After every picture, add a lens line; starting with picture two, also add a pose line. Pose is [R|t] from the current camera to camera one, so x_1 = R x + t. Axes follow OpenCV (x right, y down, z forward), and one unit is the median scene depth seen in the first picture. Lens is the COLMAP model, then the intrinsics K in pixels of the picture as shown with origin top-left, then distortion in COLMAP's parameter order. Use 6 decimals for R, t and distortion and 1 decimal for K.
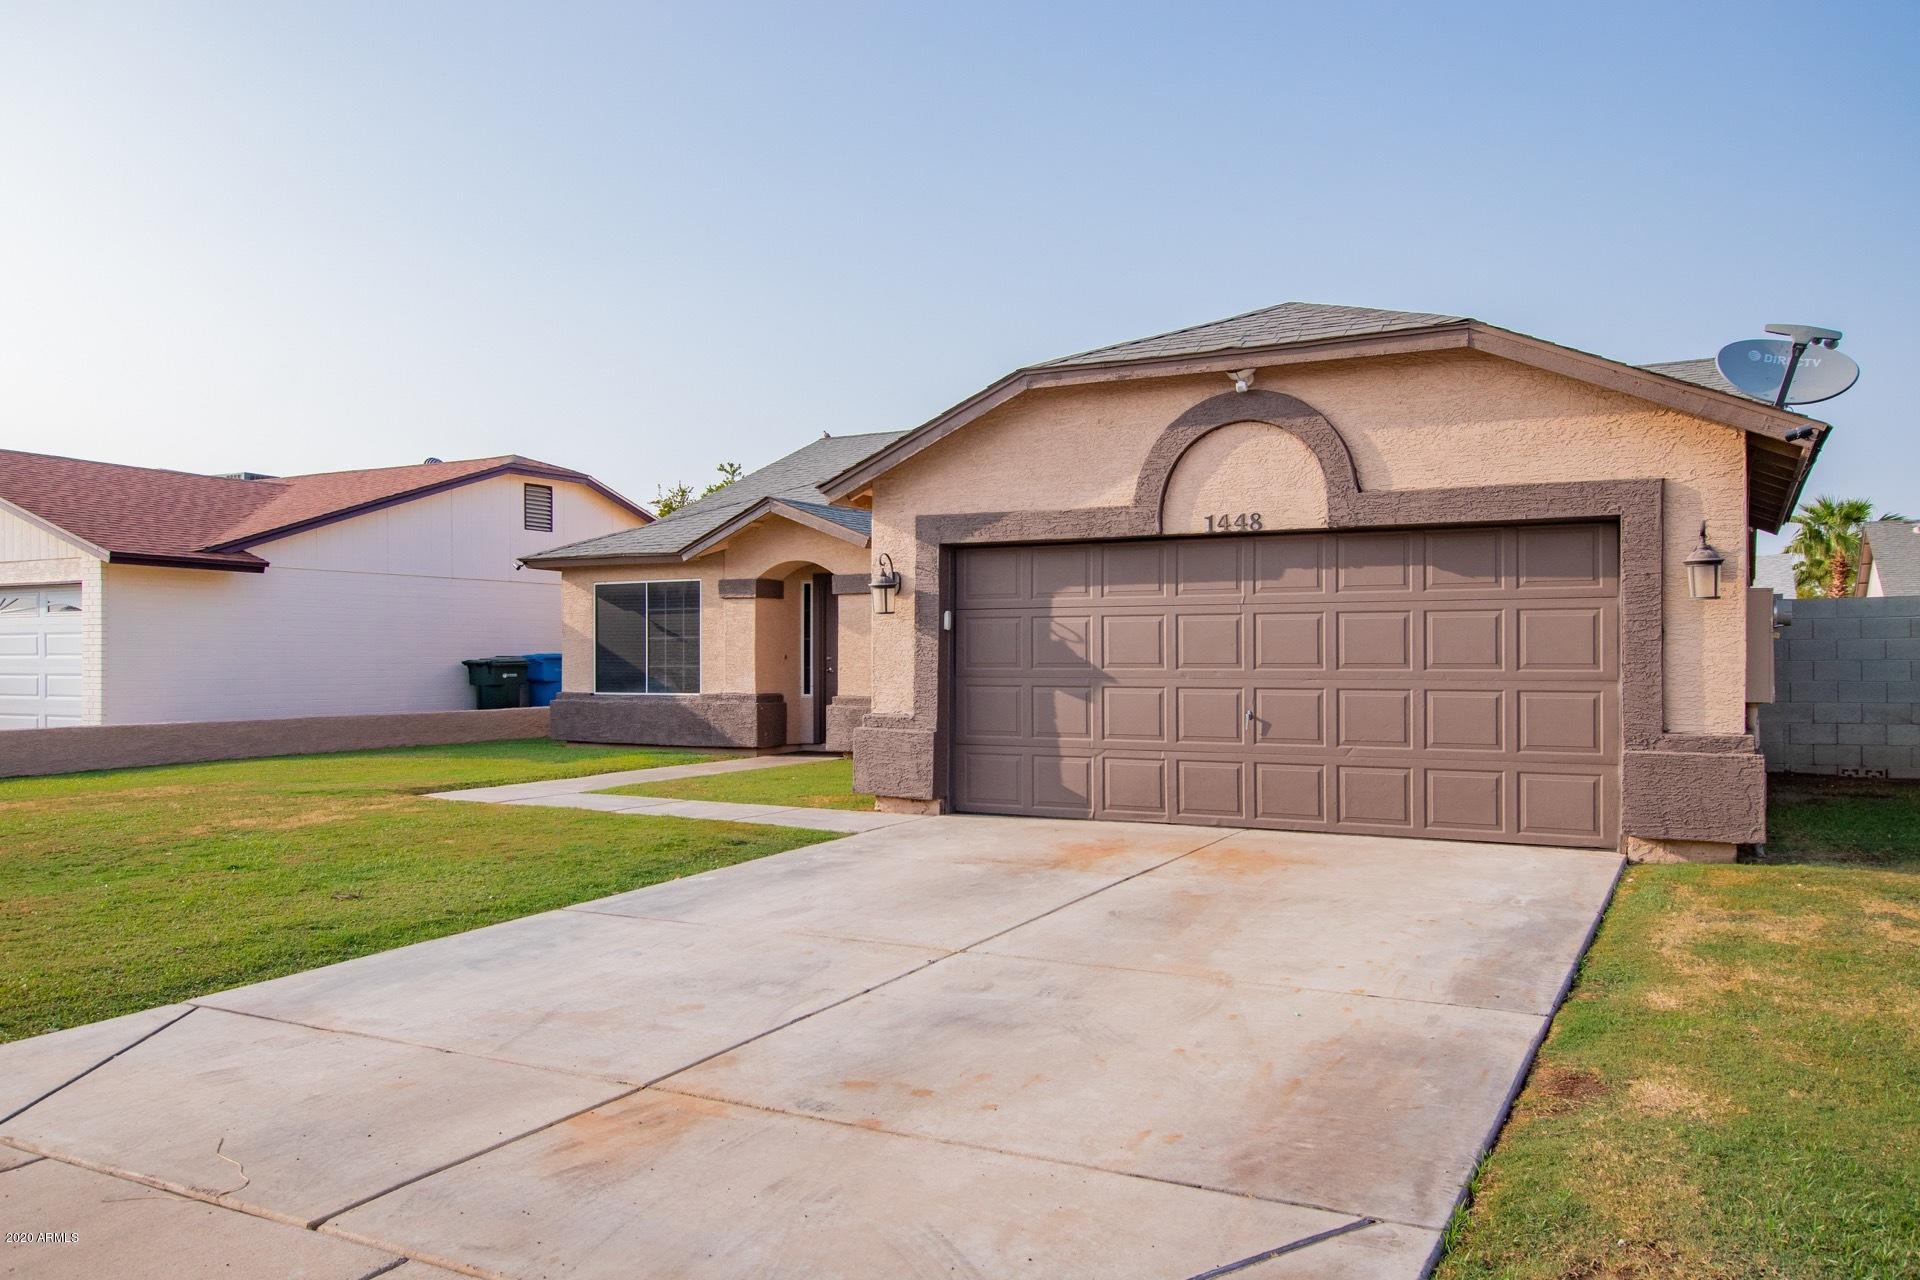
lens RADIAL K [[1438.0, 0, 951.0], [0, 1438.0, 647.2], [0, 0, 1]] dist [0.115637, -0.004005]
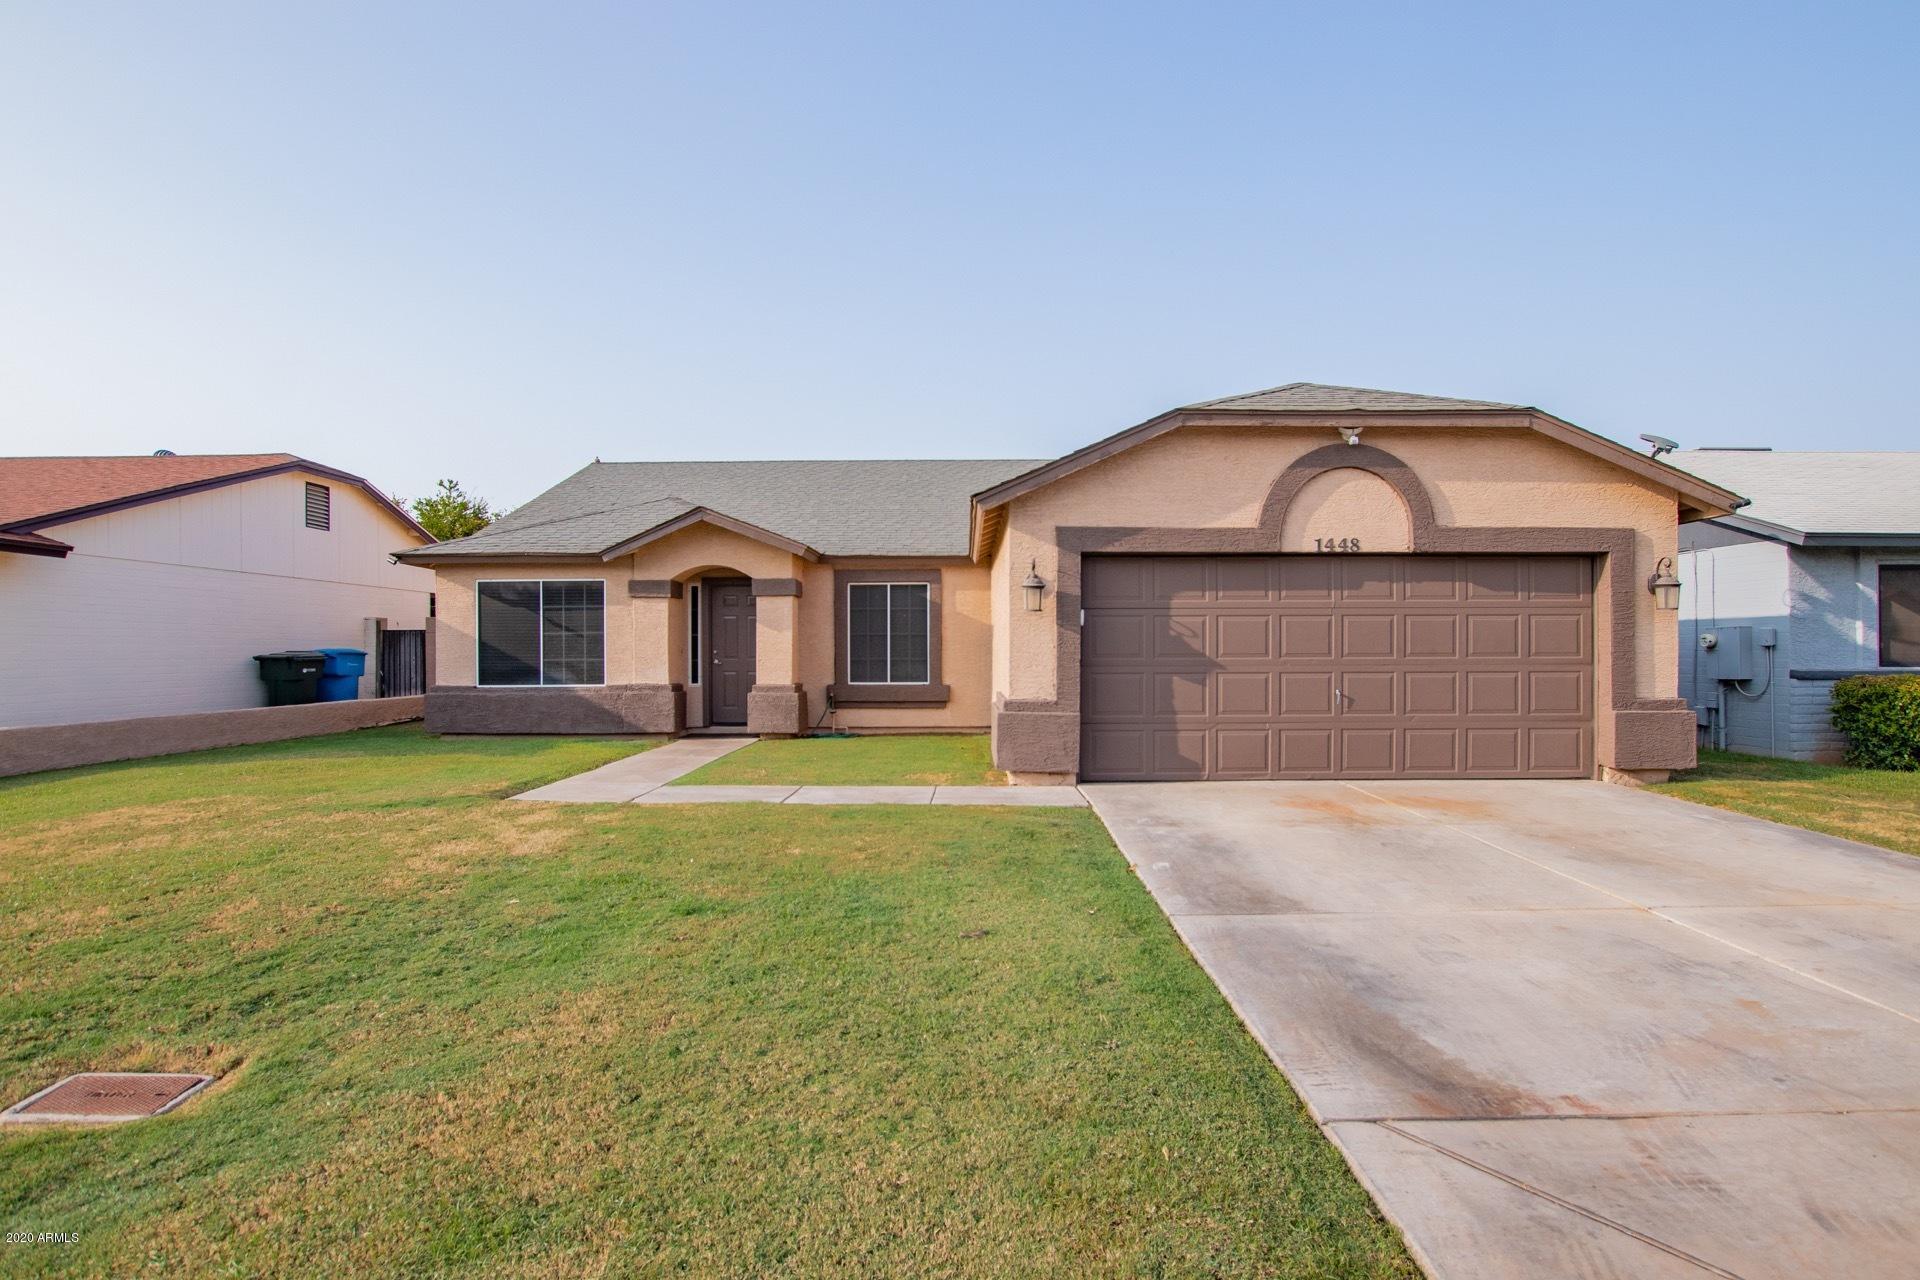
lens RADIAL K [[1006.6, 0, 955.4], [0, 1006.6, 646.8], [0, 0, 1]] dist [0.024563, -0.001740]
pose [[0.879683, 0.001261, 0.475559, -0.494799], [-0.001157, 0.999999, -0.000512, 0.005678], [-0.475559, -0.000100, 0.879684, 0.337614]]
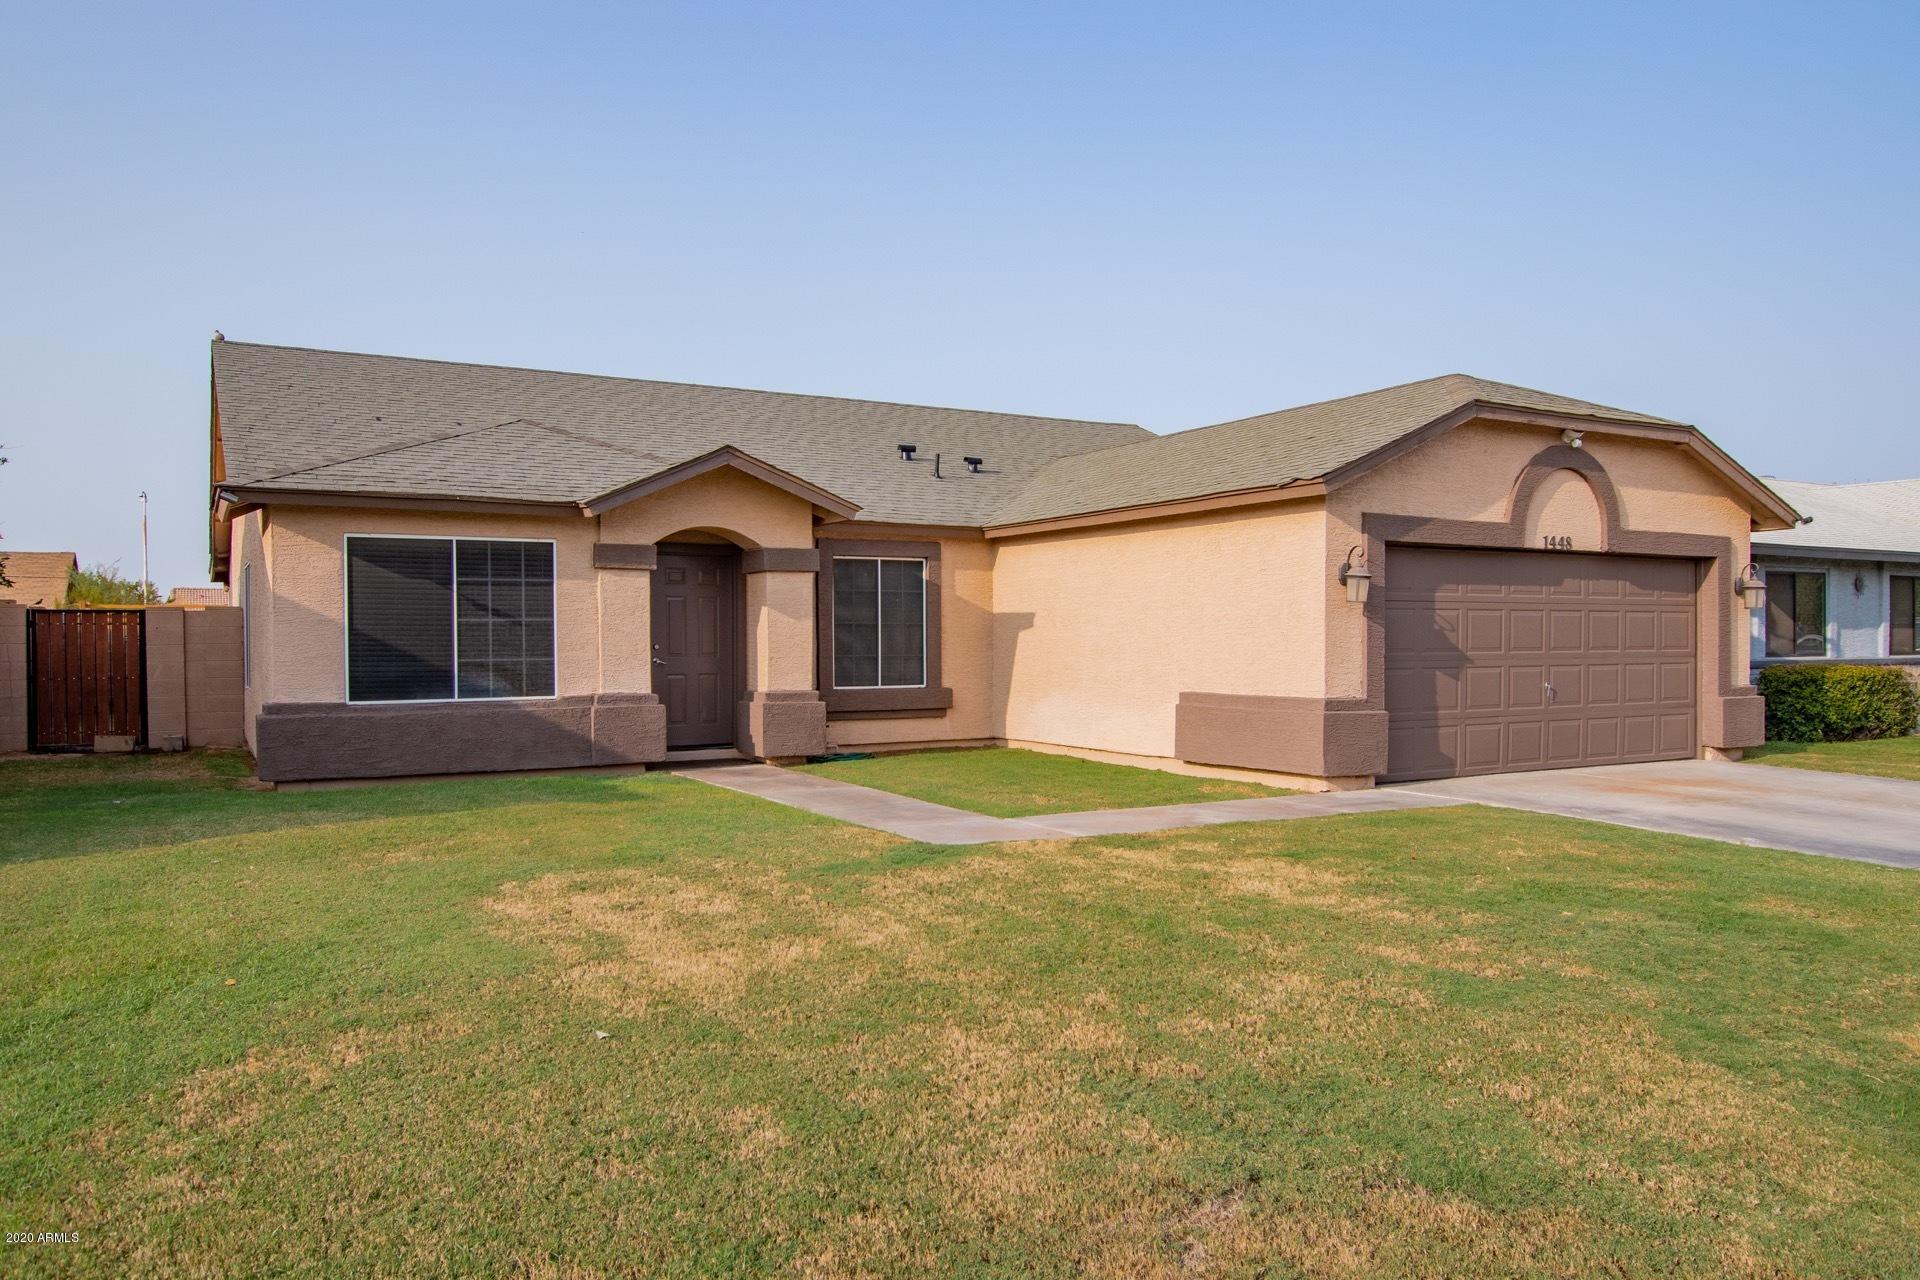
lens RADIAL K [[1382.6, 0, 968.1], [0, 1382.6, 635.4], [0, 0, 1]] dist [0.069253, 0.003819]
pose [[0.505390, 0.003458, 0.862884, -1.109229], [-0.001992, 0.999994, -0.002841, 0.004524], [-0.862889, -0.000283, 0.505394, 0.752170]]
